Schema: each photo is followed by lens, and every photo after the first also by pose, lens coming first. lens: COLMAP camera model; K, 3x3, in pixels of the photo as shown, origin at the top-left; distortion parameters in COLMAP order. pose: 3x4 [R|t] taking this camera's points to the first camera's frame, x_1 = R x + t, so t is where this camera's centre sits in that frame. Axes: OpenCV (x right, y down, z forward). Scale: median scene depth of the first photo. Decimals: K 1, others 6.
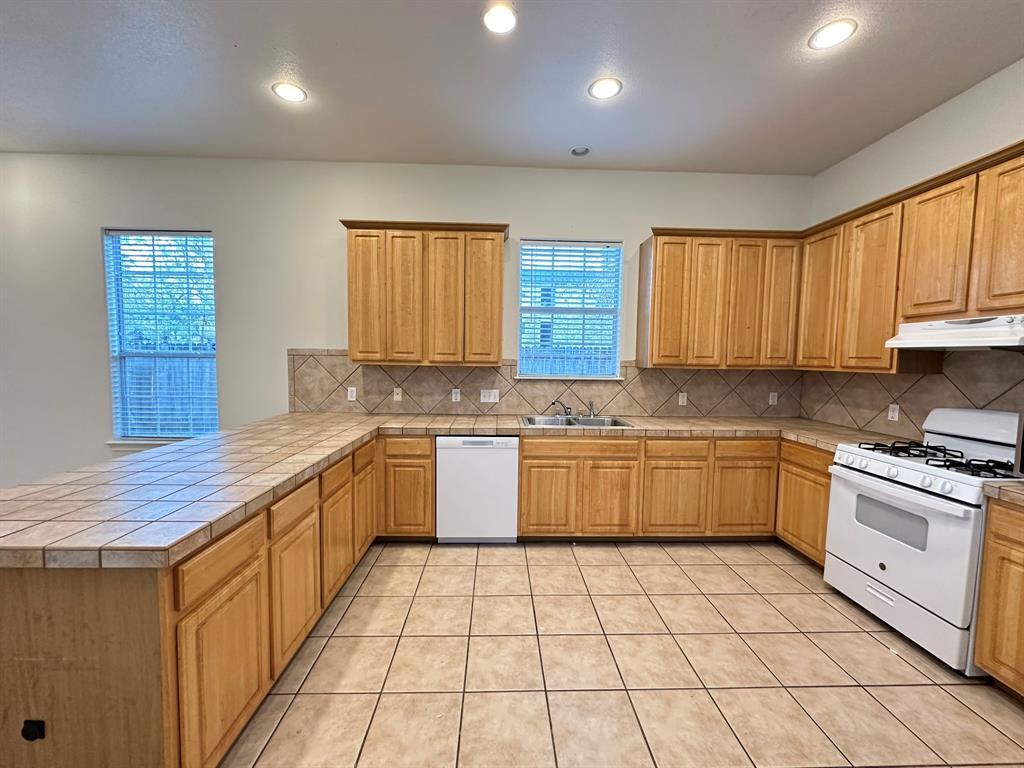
lens RADIAL K [[406.8, 0, 512.0], [0, 406.8, 384.0], [0, 0, 1]] dist [-0.001471, 0.000056]
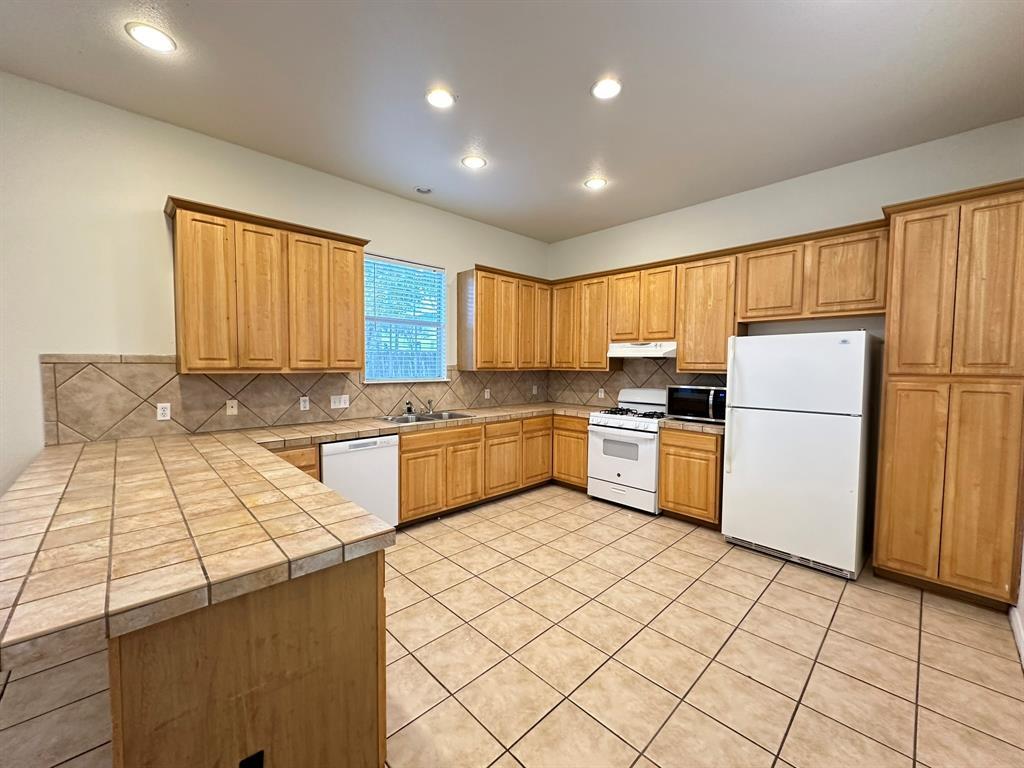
lens RADIAL K [[406.8, 0, 512.0], [0, 406.8, 384.0], [0, 0, 1]] dist [-0.001471, 0.000056]
pose [[0.743163, -0.042872, 0.667736, -0.480981], [0.047315, 0.998814, 0.011469, -0.007176], [-0.667436, 0.023071, 0.744310, -0.047420]]
